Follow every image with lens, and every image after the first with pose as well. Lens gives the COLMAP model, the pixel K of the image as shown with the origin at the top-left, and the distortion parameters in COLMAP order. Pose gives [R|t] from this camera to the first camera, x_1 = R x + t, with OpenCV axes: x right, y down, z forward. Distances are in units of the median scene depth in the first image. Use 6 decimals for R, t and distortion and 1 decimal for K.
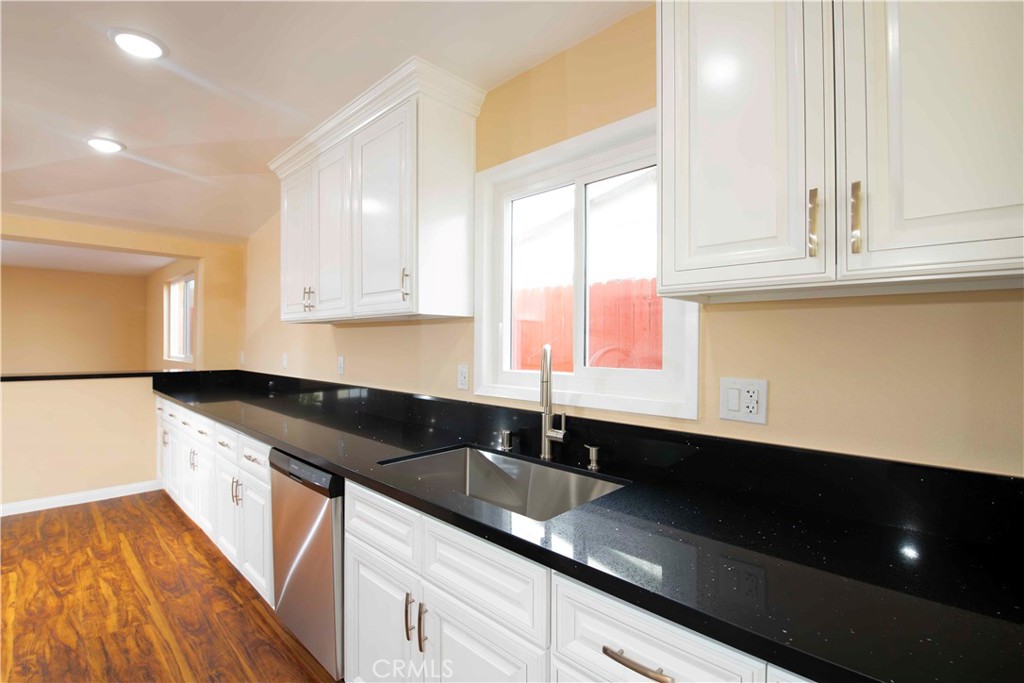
lens RADIAL K [[440.5, 0, 500.3], [0, 440.5, 339.4], [0, 0, 1]] dist [-0.023771, -0.001436]
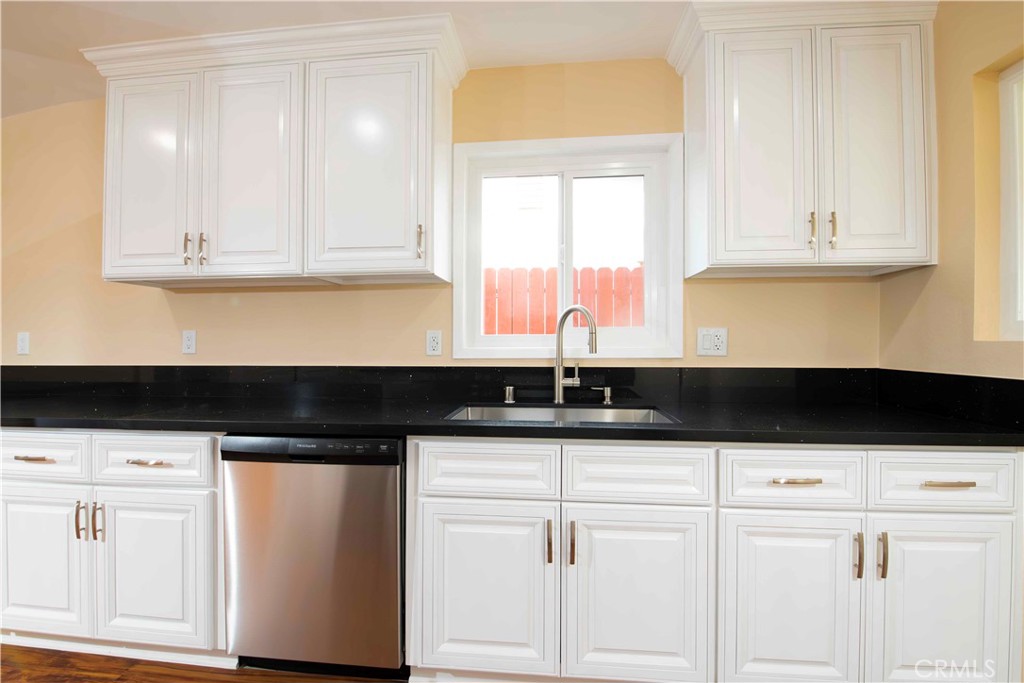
lens RADIAL K [[440.5, 0, 500.3], [0, 440.5, 339.4], [0, 0, 1]] dist [-0.023771, -0.001436]
pose [[0.814824, 0.001292, 0.579707, -0.678118], [-0.002411, 0.999996, 0.001160, 0.092501], [-0.579703, -0.002343, 0.814824, 0.126636]]
